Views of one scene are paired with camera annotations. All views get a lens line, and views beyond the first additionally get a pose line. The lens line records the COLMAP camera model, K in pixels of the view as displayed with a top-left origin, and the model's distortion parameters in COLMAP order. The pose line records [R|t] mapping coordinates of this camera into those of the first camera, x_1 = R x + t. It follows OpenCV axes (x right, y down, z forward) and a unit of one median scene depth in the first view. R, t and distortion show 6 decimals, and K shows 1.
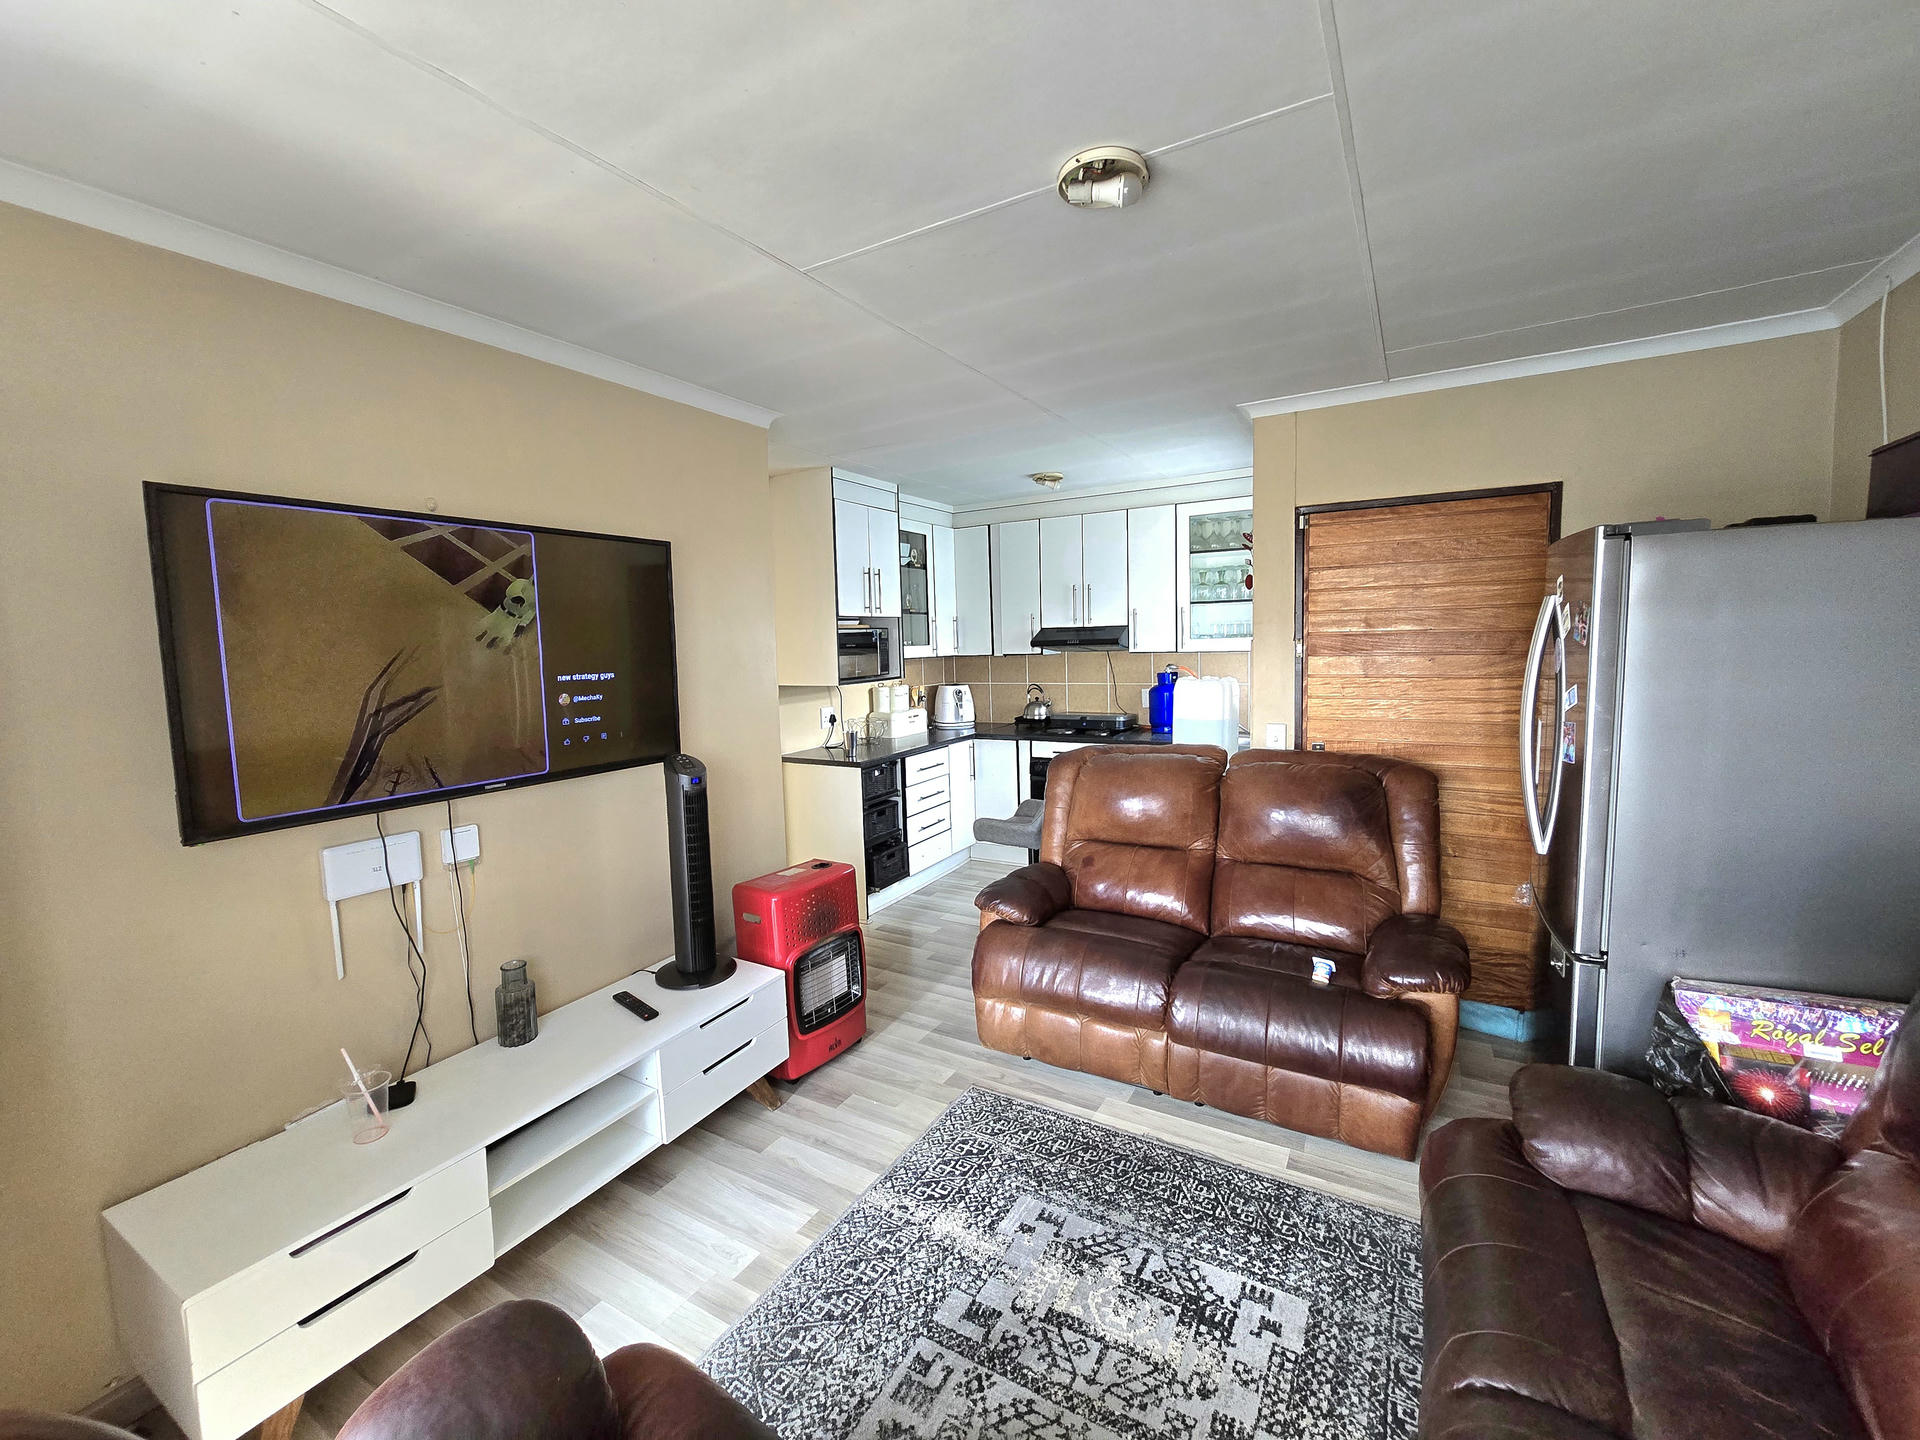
lens RADIAL K [[789.9, 0, 957.5], [0, 789.9, 708.6], [0, 0, 1]] dist [-0.002743, -0.000231]
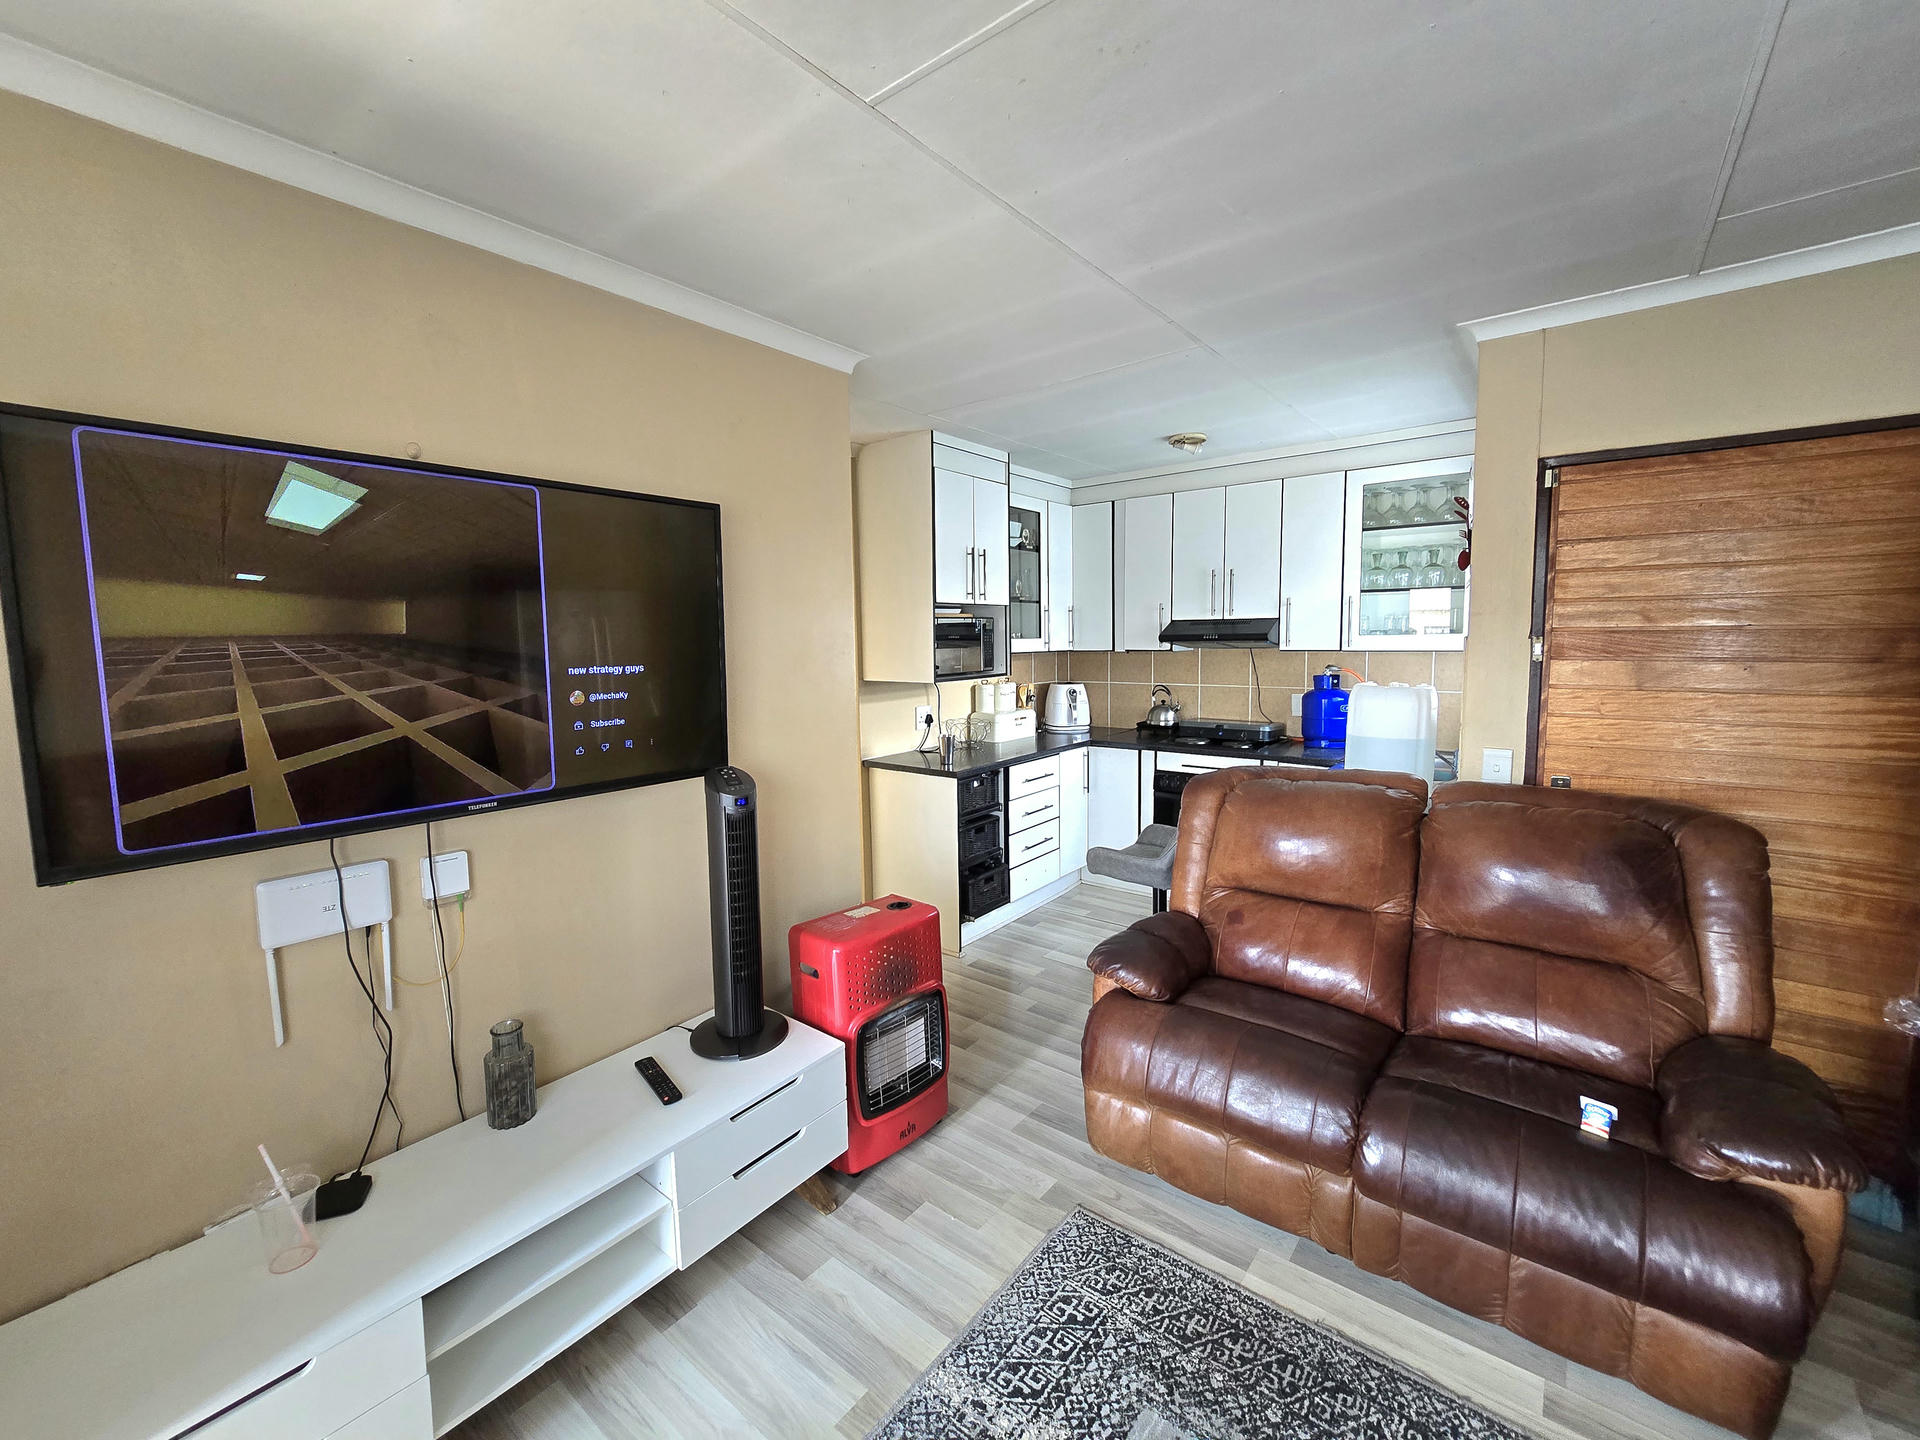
lens RADIAL K [[789.9, 0, 957.5], [0, 789.9, 708.6], [0, 0, 1]] dist [-0.002743, -0.000231]
pose [[0.989698, 0.027085, -0.140584, -0.002836], [-0.025934, 0.999613, 0.010016, -0.016015], [0.140800, -0.006267, 0.990018, 0.222825]]
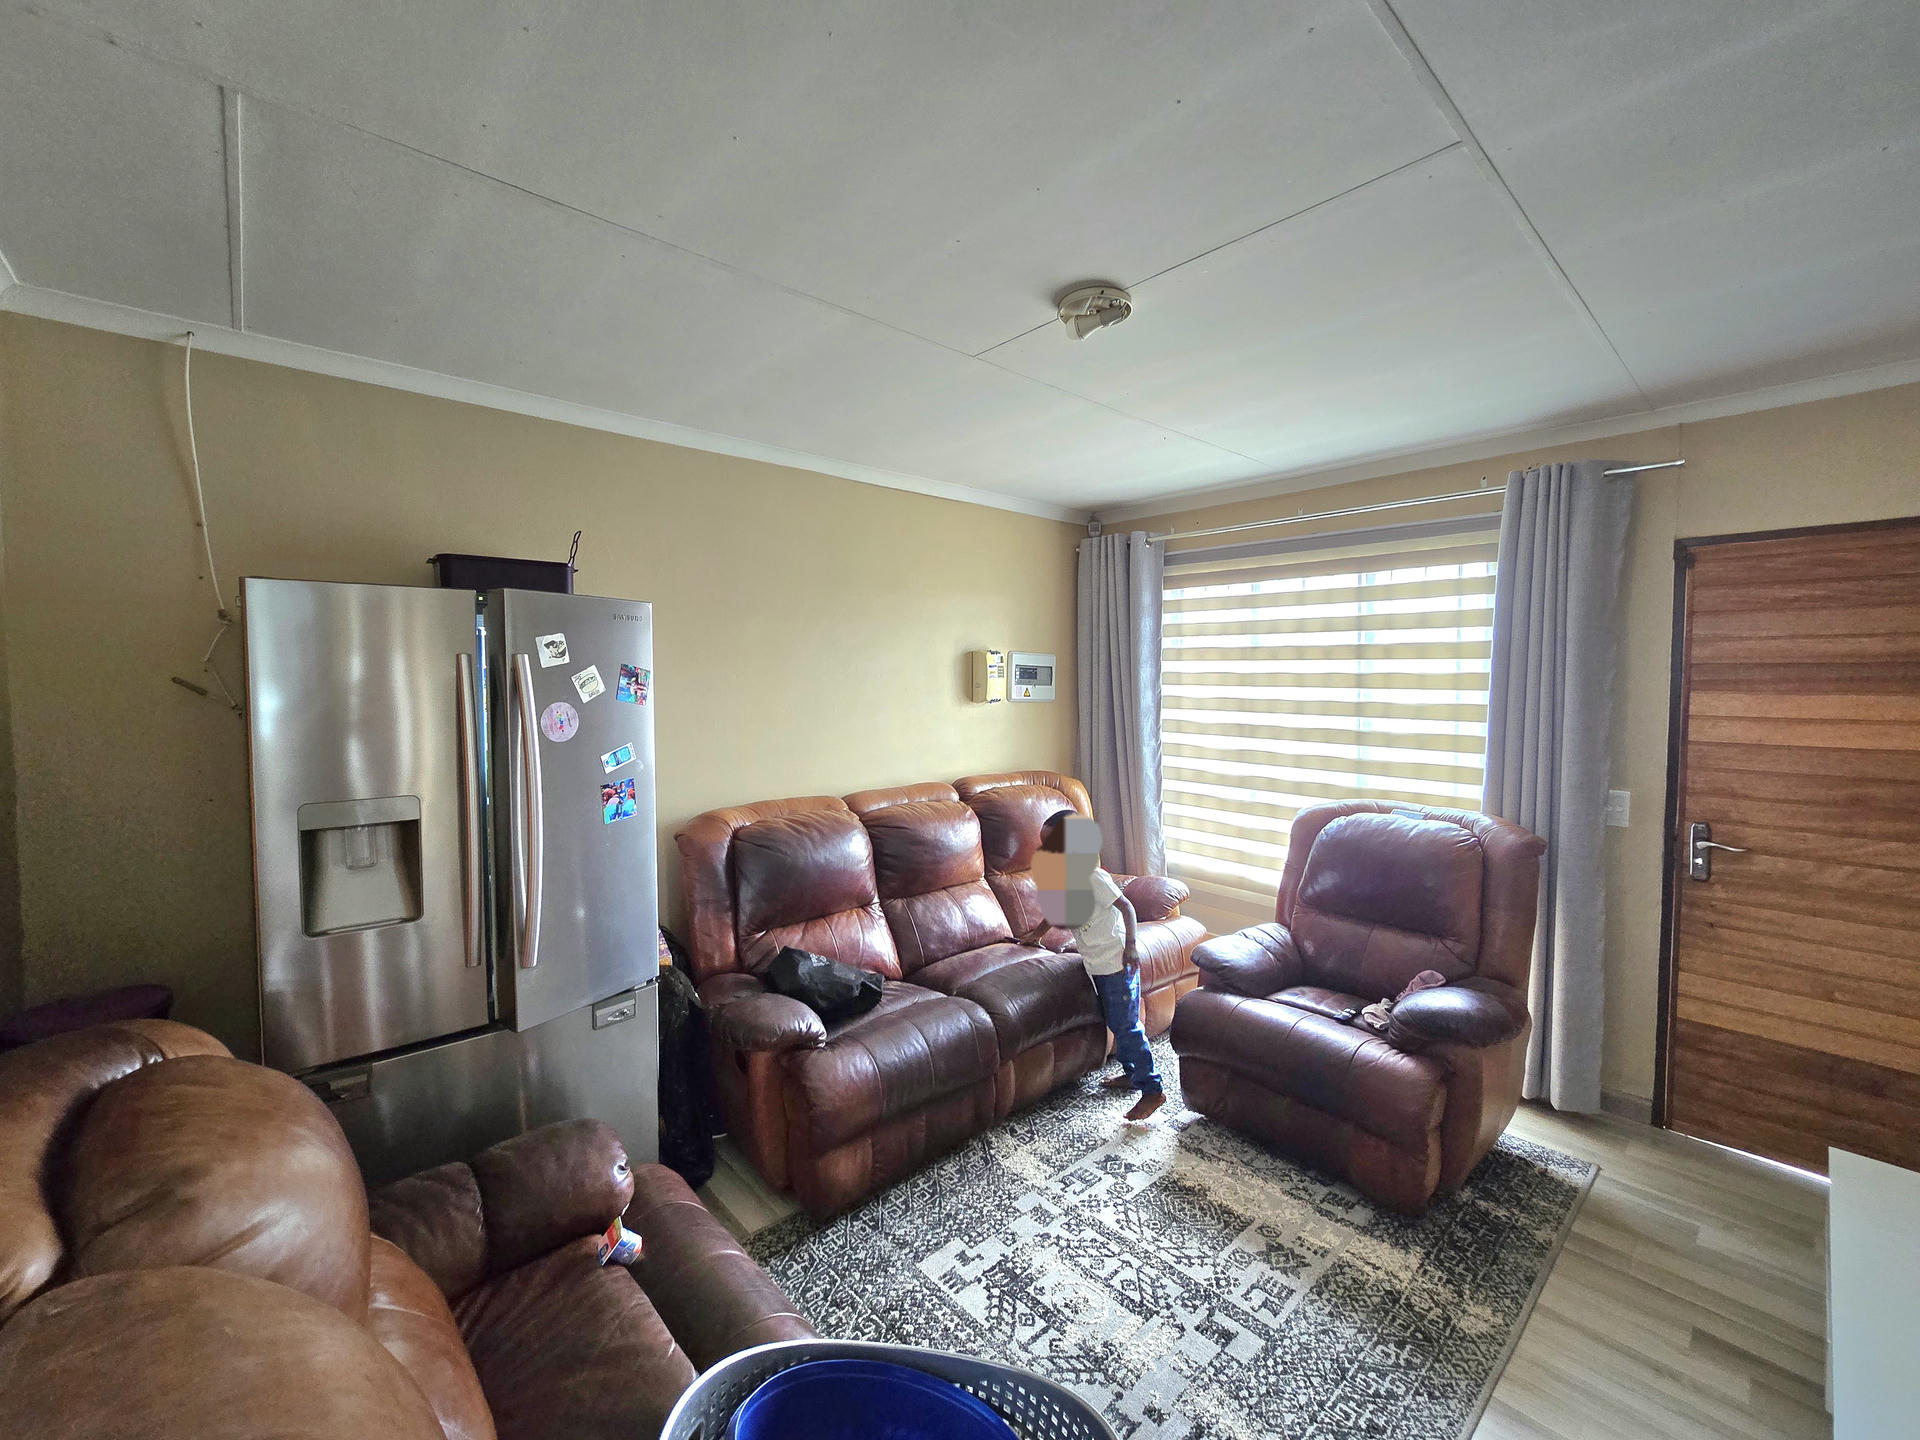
lens RADIAL K [[789.9, 0, 957.5], [0, 789.9, 708.6], [0, 0, 1]] dist [-0.002743, -0.000231]
pose [[-0.953904, 0.017450, 0.299605, 0.019617], [0.057174, 0.990591, 0.124340, -0.130660], [-0.294616, 0.135738, -0.945926, 1.326780]]
